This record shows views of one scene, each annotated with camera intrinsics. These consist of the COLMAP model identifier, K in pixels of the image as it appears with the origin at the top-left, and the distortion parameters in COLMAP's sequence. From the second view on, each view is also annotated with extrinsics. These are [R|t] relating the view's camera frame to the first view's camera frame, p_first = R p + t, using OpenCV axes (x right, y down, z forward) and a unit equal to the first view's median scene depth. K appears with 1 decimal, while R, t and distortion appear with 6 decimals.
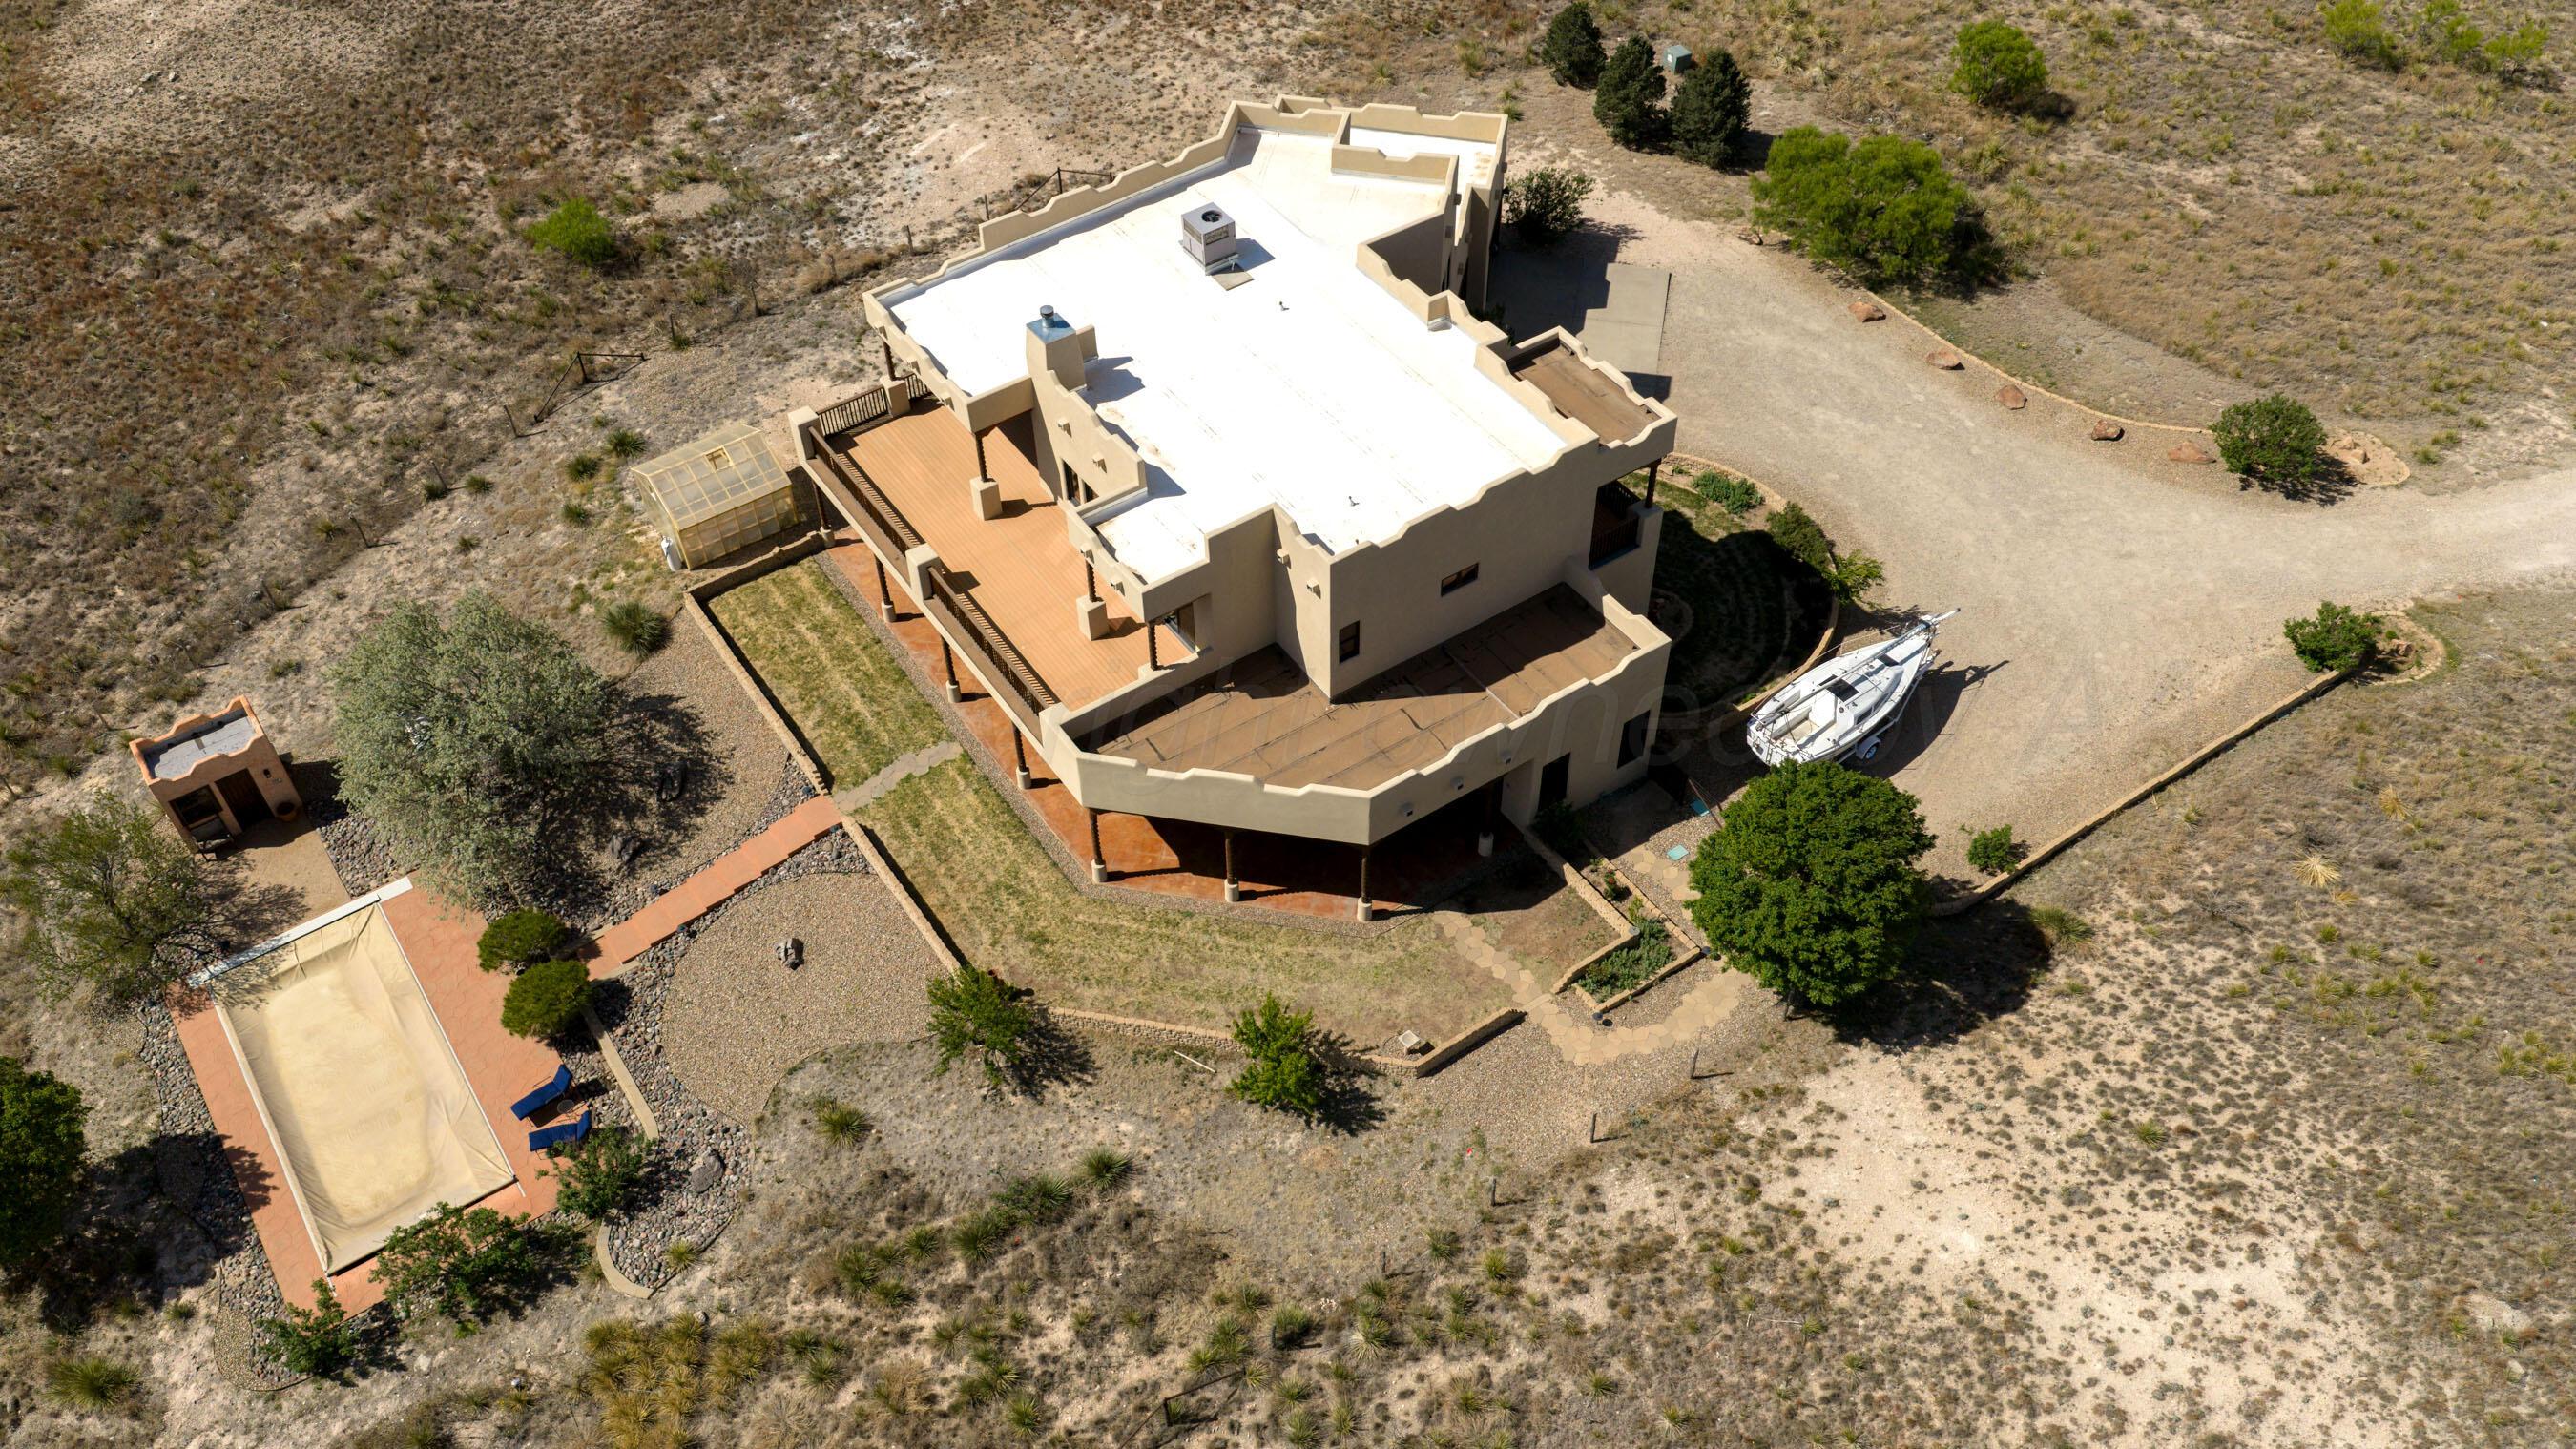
lens RADIAL K [[2134.8, 0, 1292.5], [0, 2134.8, 733.1], [0, 0, 1]] dist [0.026457, -0.056159]
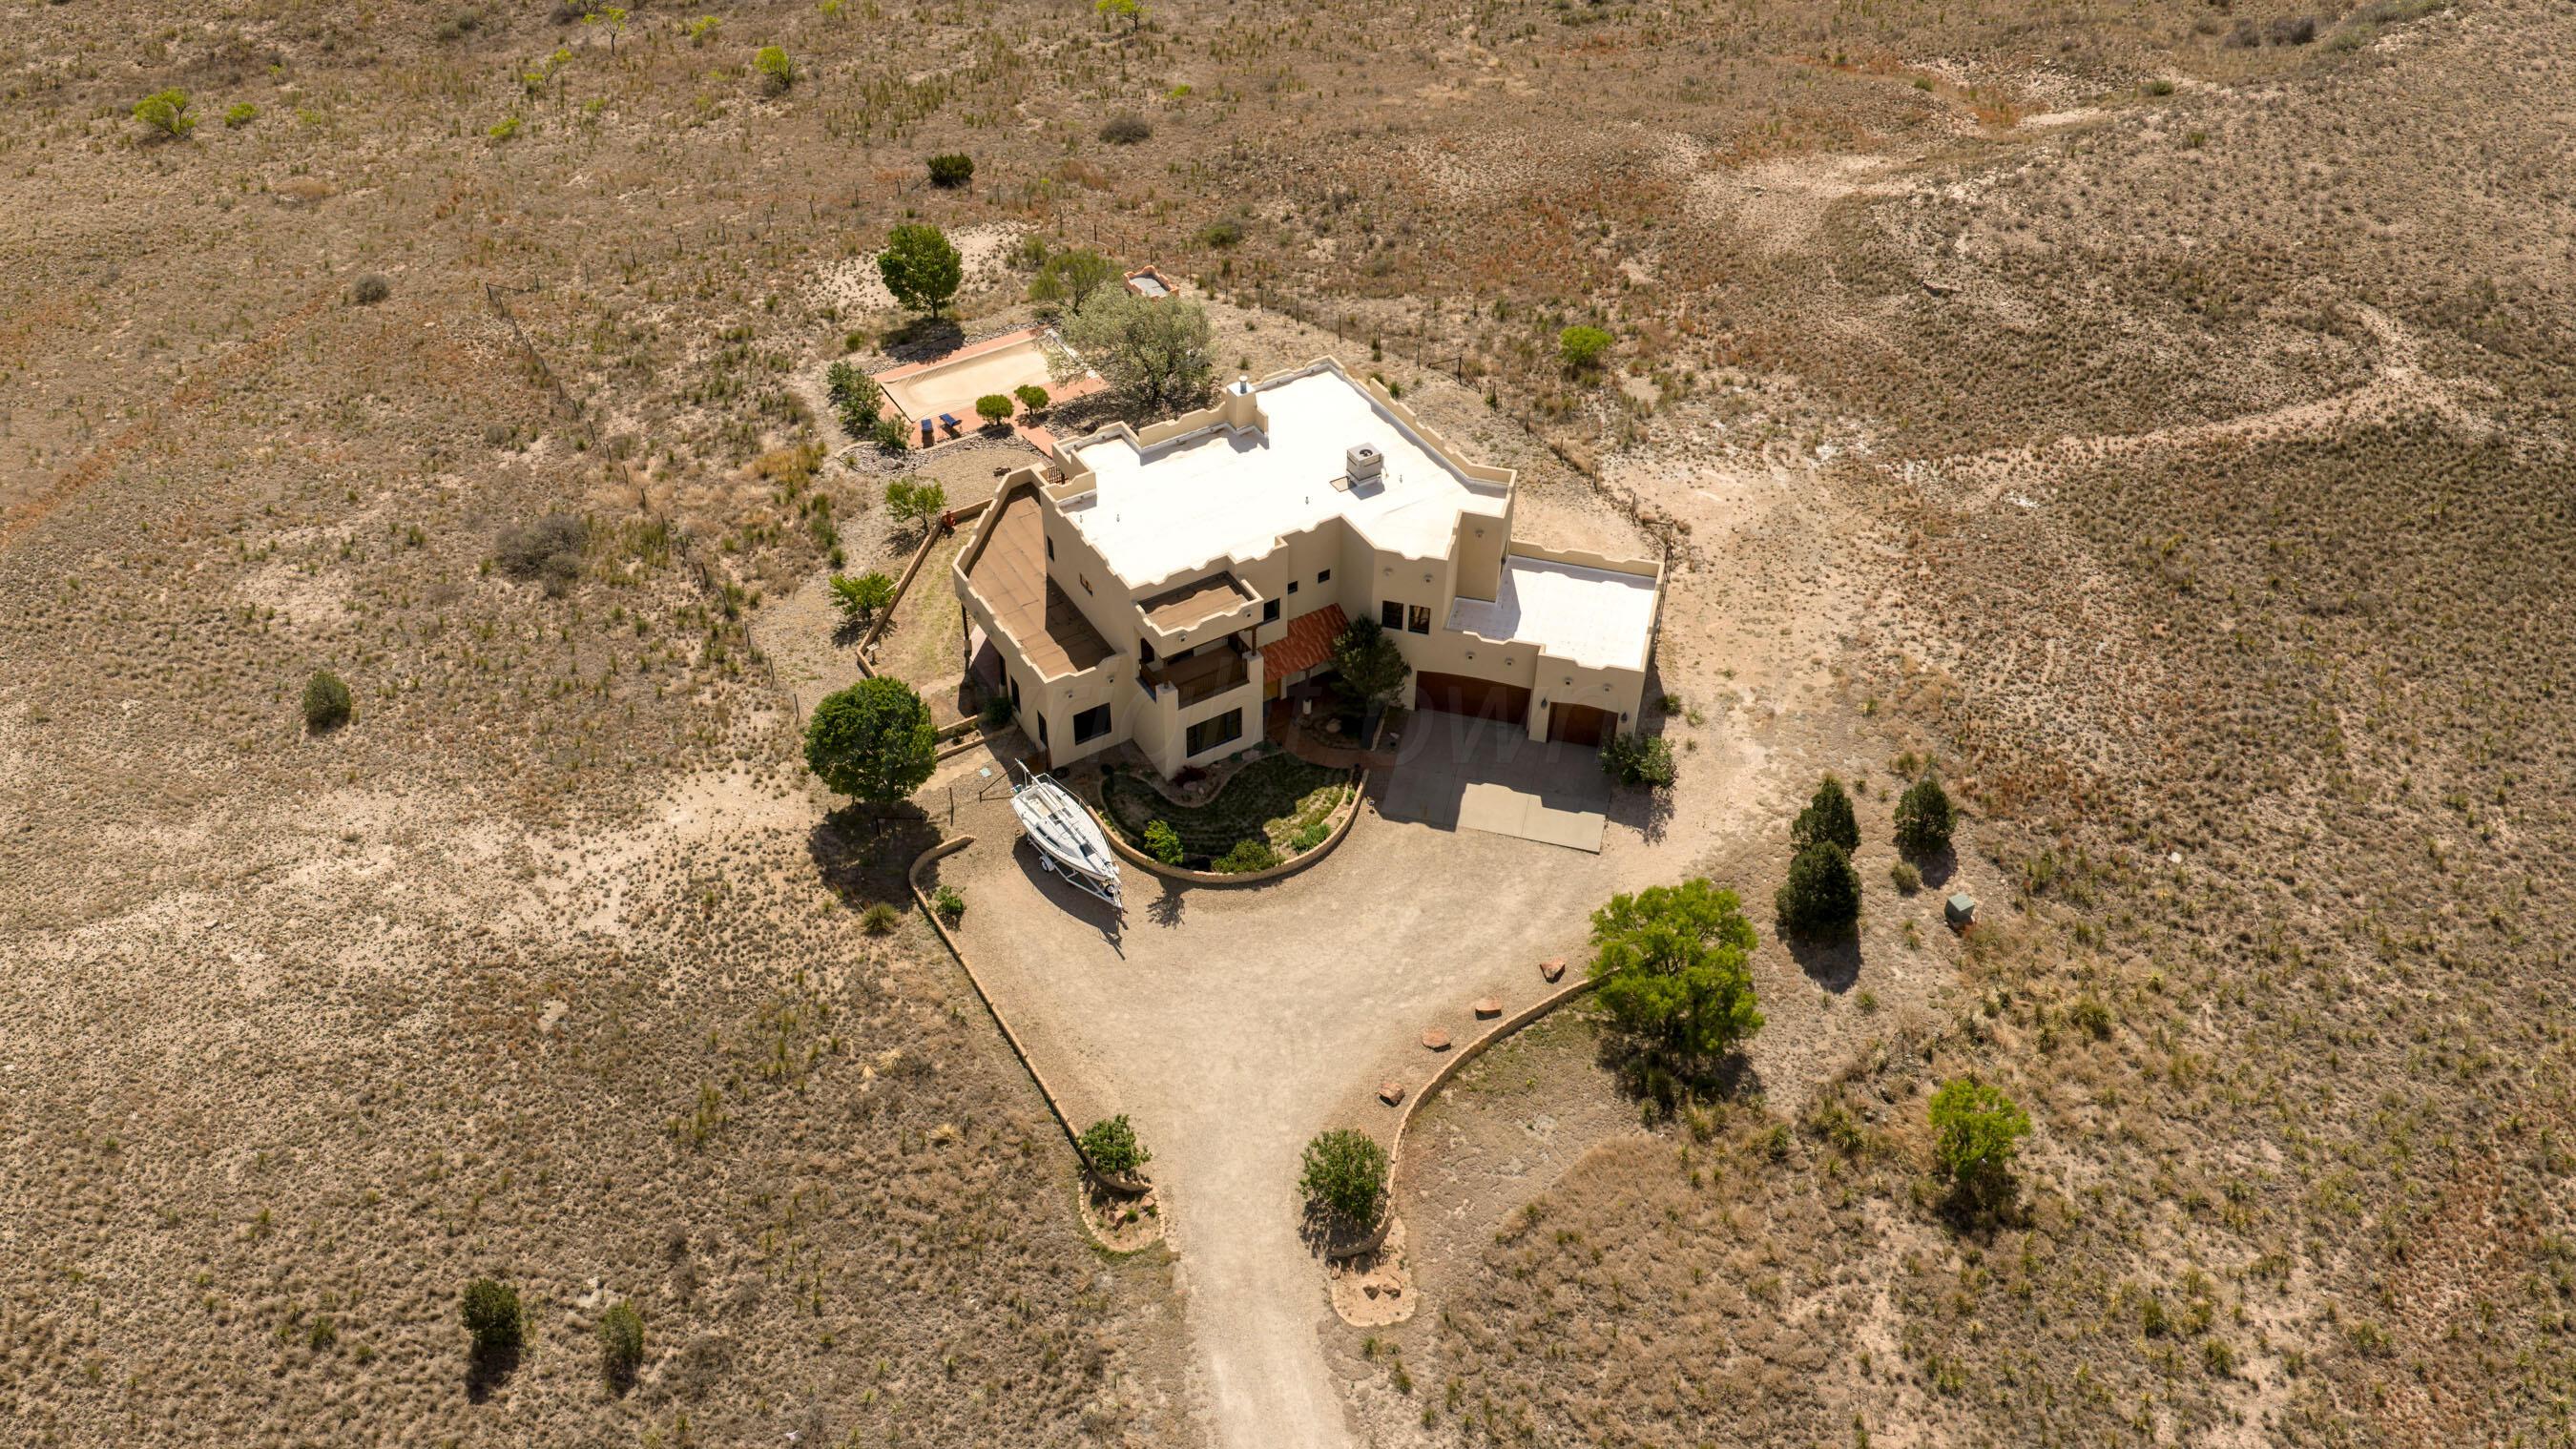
lens RADIAL K [[2134.8, 0, 1292.5], [0, 2134.8, 733.1], [0, 0, 1]] dist [0.026457, -0.056159]
pose [[-0.050874, 0.679894, -0.731544, 1.475930], [-0.734935, 0.470486, 0.488378, -1.023694], [0.676226, 0.562483, 0.475743, 0.384217]]
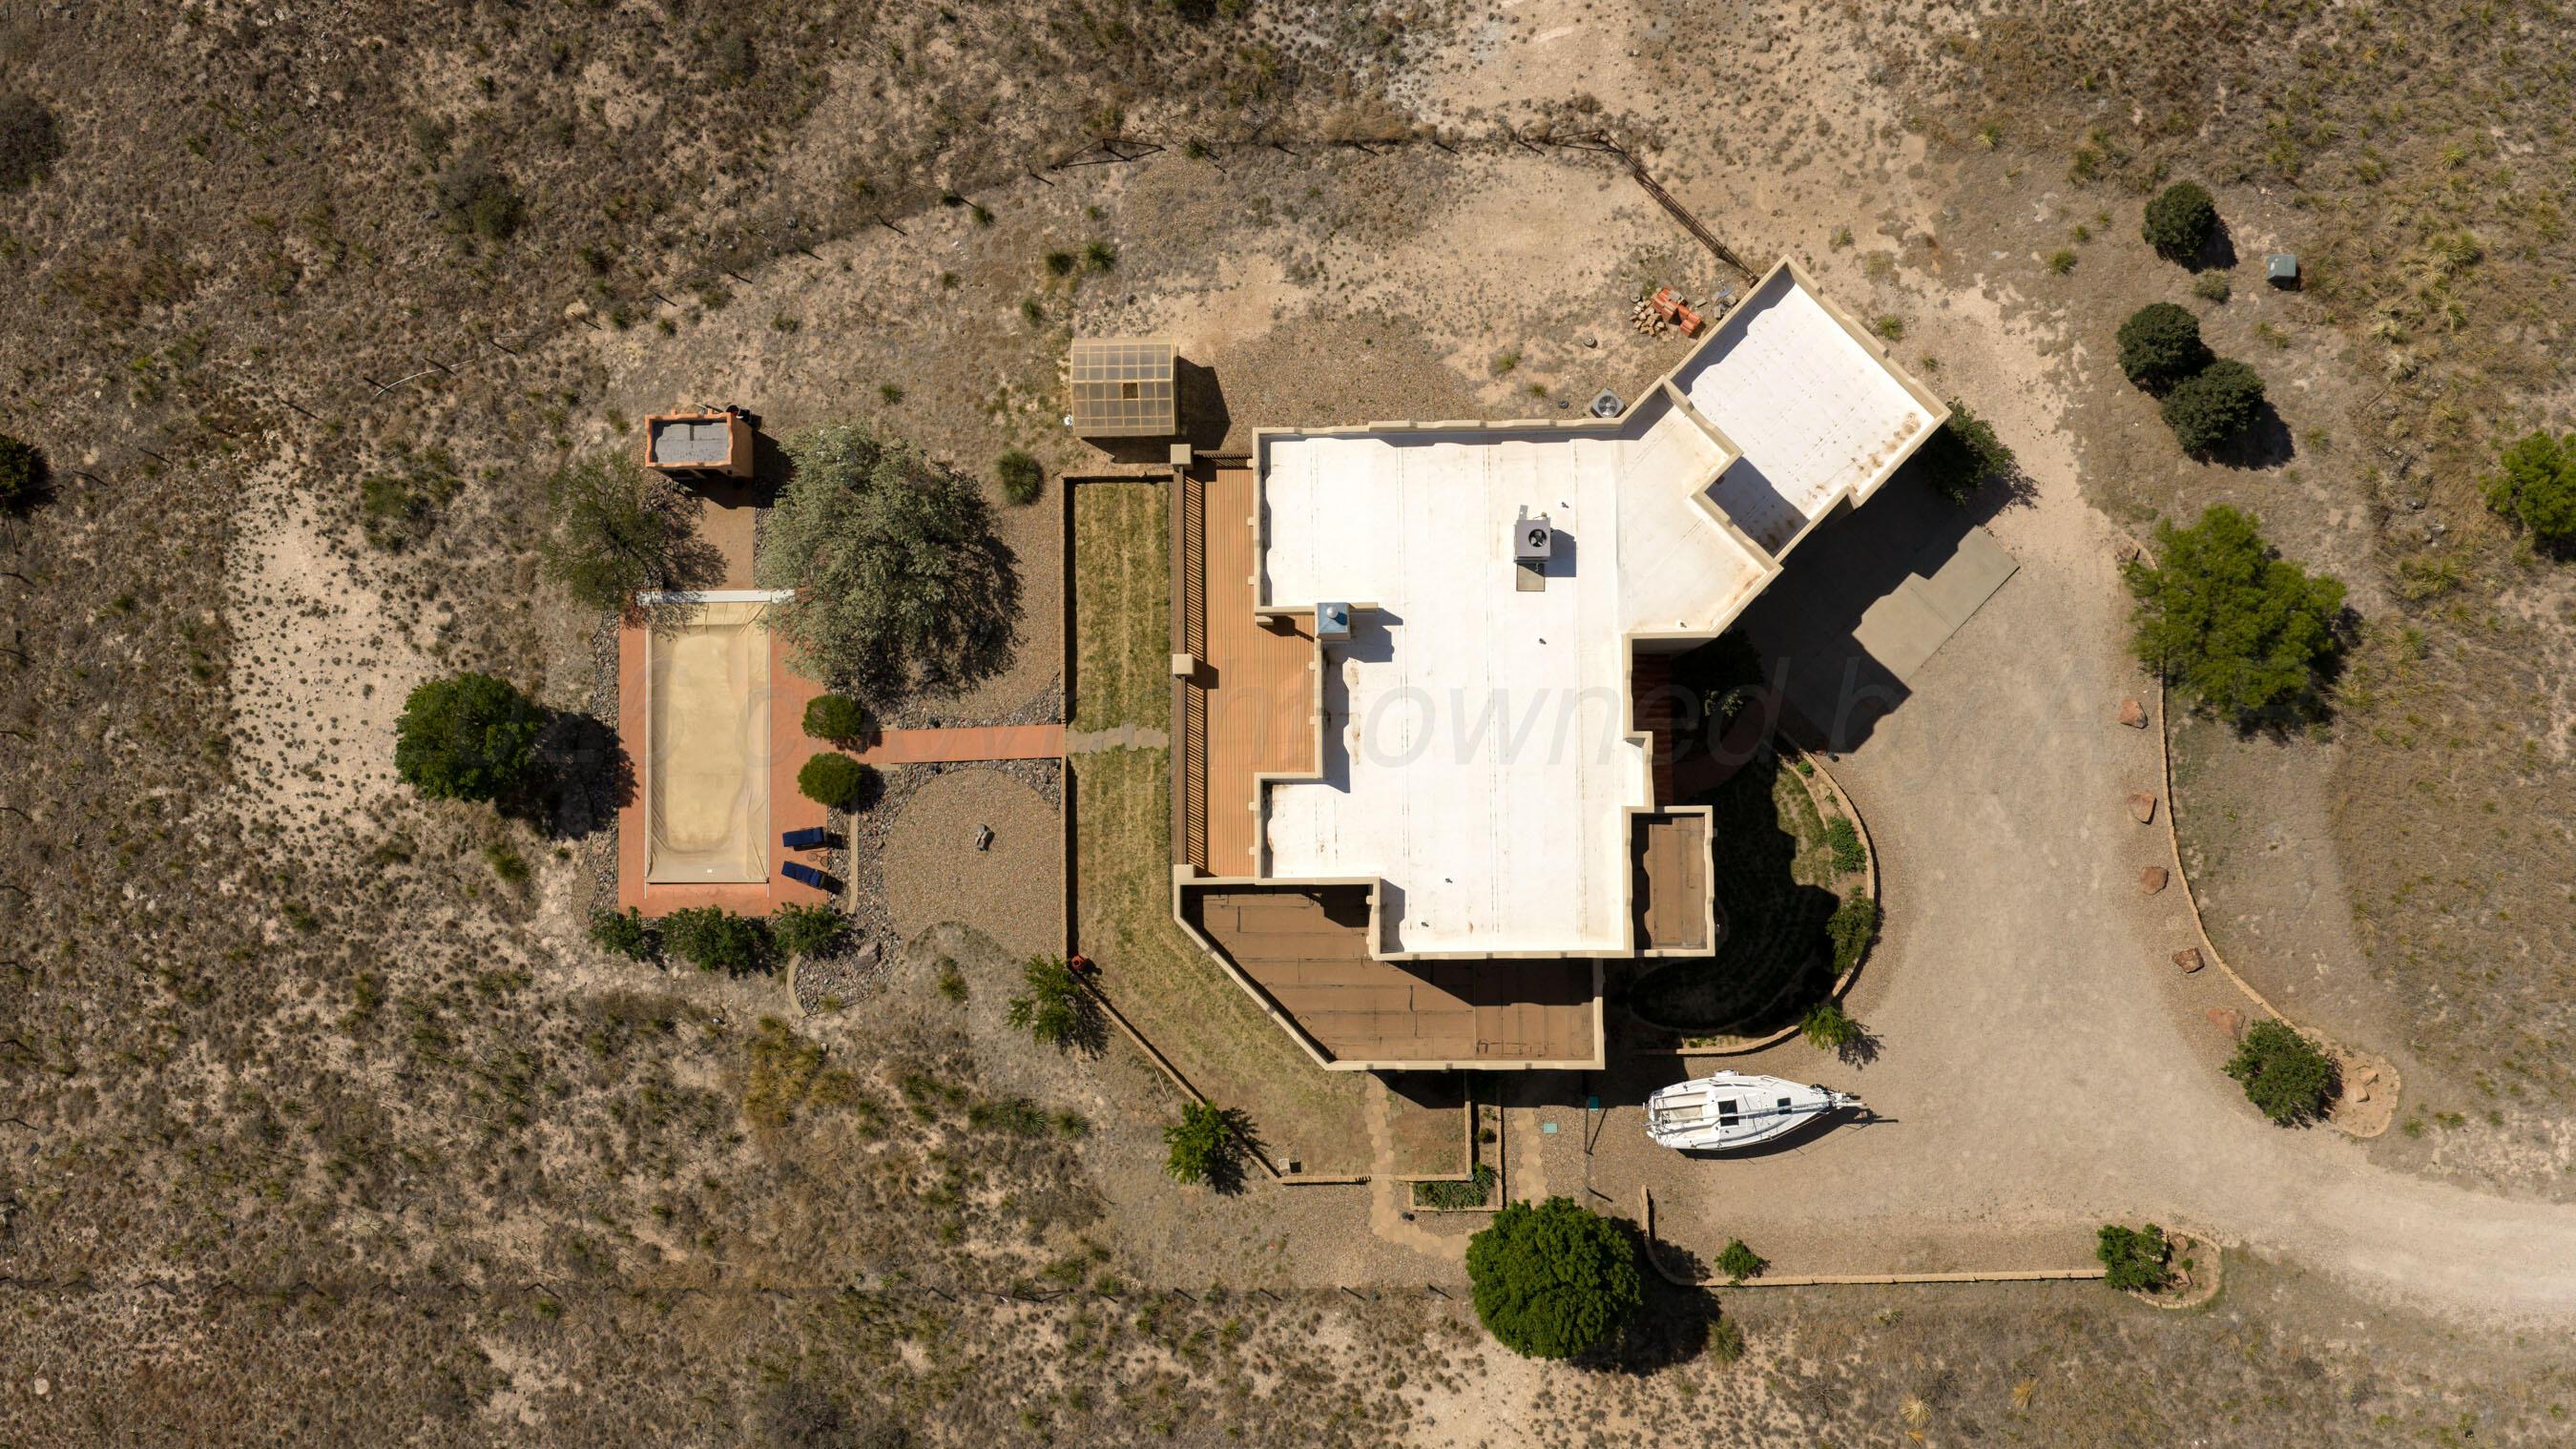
lens RADIAL K [[2134.8, 0, 1292.5], [0, 2134.8, 733.1], [0, 0, 1]] dist [0.026457, -0.056159]
pose [[0.831087, 0.555746, -0.020982, -0.075771], [-0.408192, 0.635184, 0.655683, -1.017666], [0.377721, -0.536365, 0.754744, 0.039121]]
